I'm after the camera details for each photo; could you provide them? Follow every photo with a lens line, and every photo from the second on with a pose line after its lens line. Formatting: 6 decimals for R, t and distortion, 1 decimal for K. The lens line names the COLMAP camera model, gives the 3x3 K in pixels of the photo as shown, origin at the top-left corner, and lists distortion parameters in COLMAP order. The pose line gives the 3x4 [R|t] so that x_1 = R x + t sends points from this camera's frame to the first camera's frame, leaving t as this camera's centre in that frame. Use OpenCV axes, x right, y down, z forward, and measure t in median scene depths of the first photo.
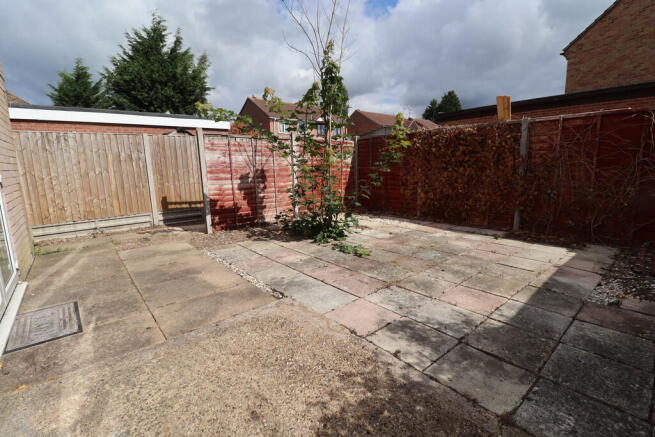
lens RADIAL K [[303.0, 0, 331.7], [0, 303.0, 211.2], [0, 0, 1]] dist [-0.003040, -0.001464]
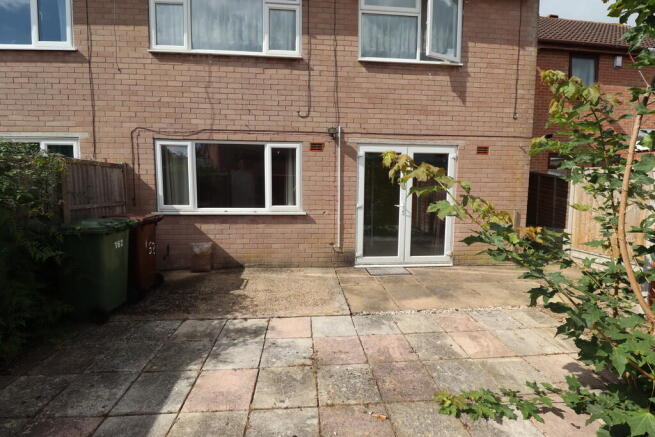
lens RADIAL K [[303.0, 0, 331.7], [0, 303.0, 211.2], [0, 0, 1]] dist [-0.003040, -0.001464]
pose [[-0.577481, 0.094735, -0.810889, 0.961165], [-0.121296, 0.972265, 0.199970, -0.410396], [0.807343, 0.213837, -0.549974, 1.668072]]
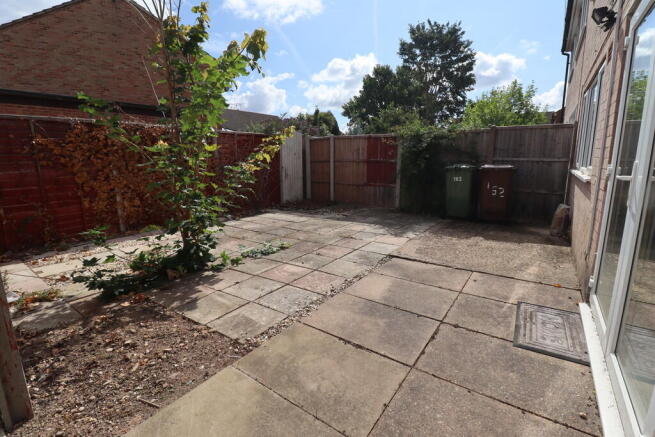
lens RADIAL K [[303.0, 0, 331.7], [0, 303.0, 211.2], [0, 0, 1]] dist [-0.003040, -0.001464]
pose [[-0.245205, -0.144264, 0.958677, -1.506756], [0.165266, 0.968172, 0.187963, -0.235964], [-0.955281, 0.204527, -0.213559, 1.636649]]
